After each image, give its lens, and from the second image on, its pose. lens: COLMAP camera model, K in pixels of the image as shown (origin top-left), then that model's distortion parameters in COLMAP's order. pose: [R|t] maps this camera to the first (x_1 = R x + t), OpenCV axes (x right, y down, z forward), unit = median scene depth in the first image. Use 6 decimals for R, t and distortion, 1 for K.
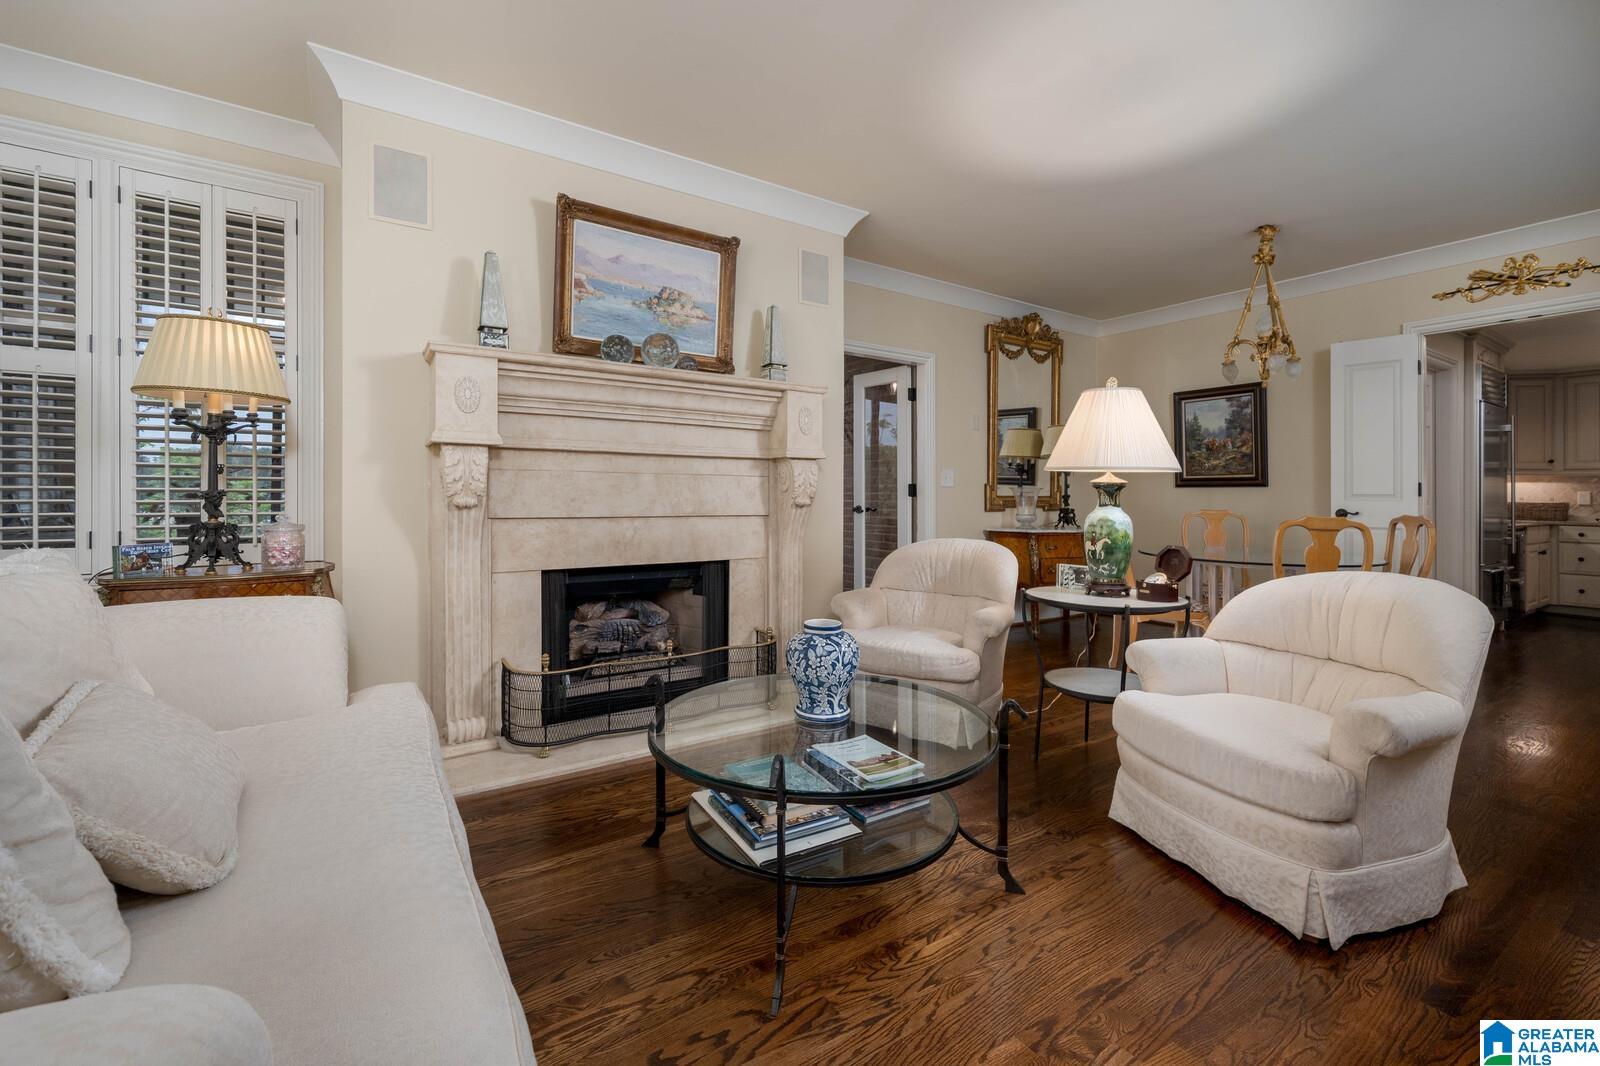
lens RADIAL K [[651.2, 0, 809.2], [0, 651.2, 498.8], [0, 0, 1]] dist [-0.001646, 0.000436]
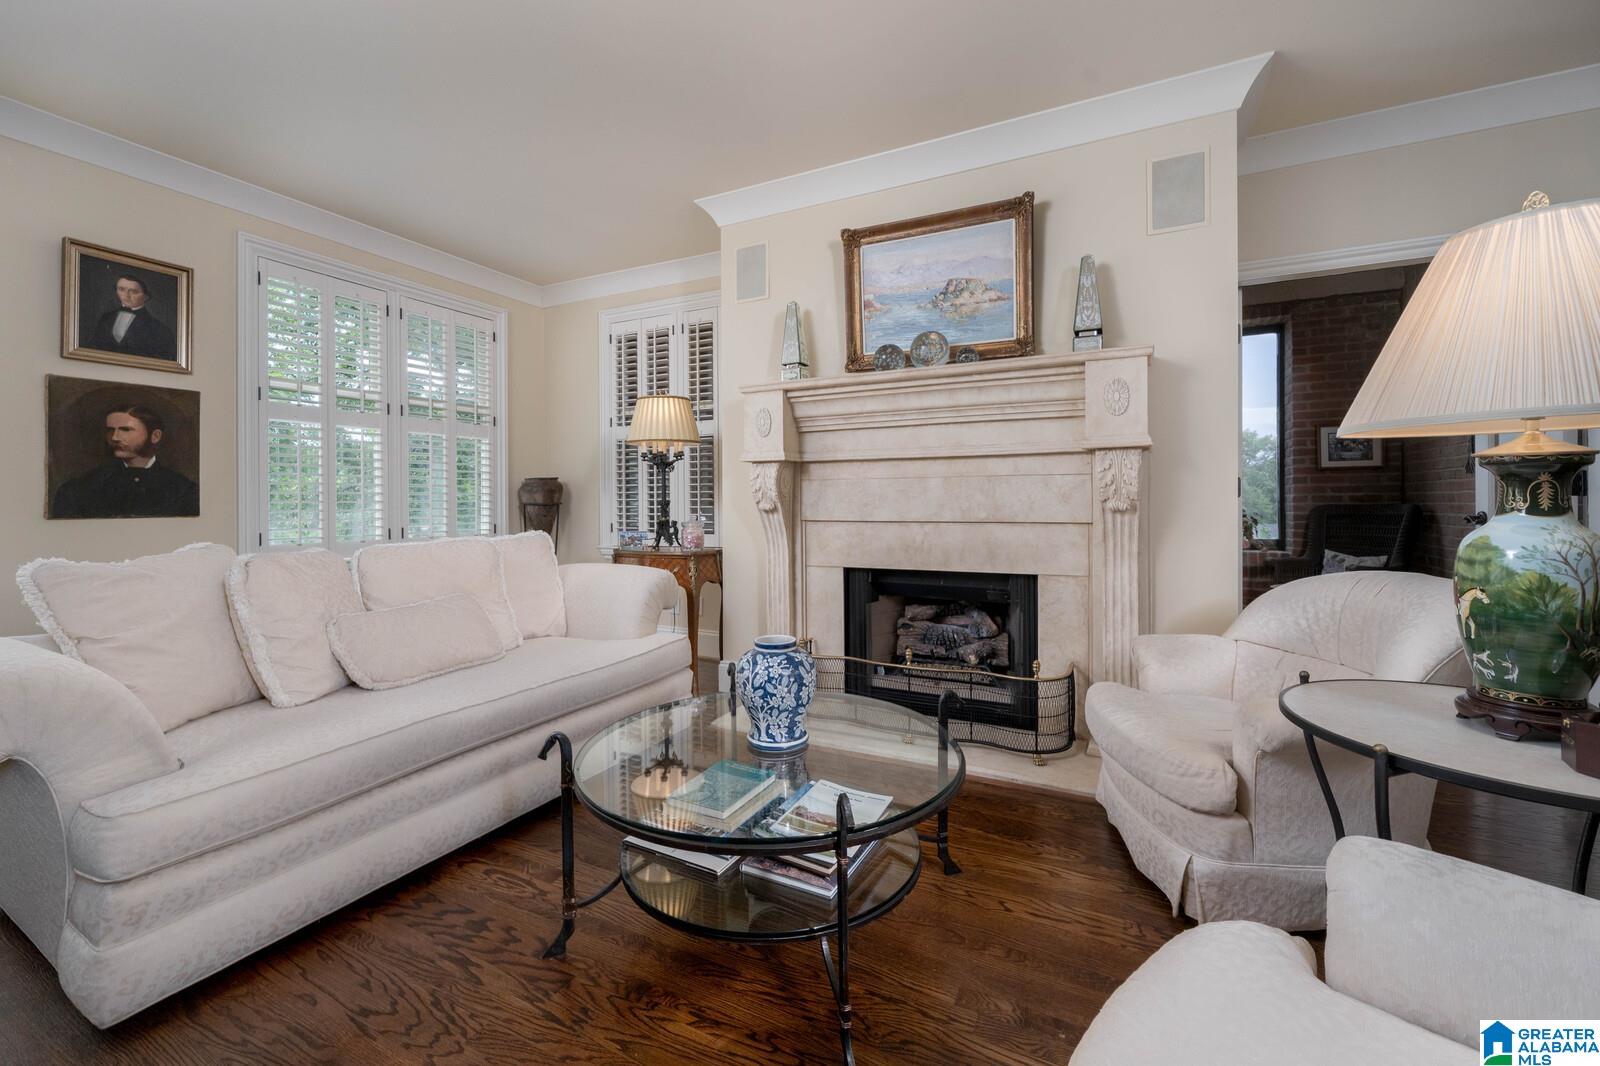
lens RADIAL K [[651.2, 0, 817.5], [0, 651.2, 505.2], [0, 0, 1]] dist [-0.001646, 0.000436]
pose [[0.516766, -0.005063, -0.856111, 0.502019], [0.006723, 0.999976, -0.001856, 0.003428], [0.856100, -0.004797, 0.516788, 0.354014]]
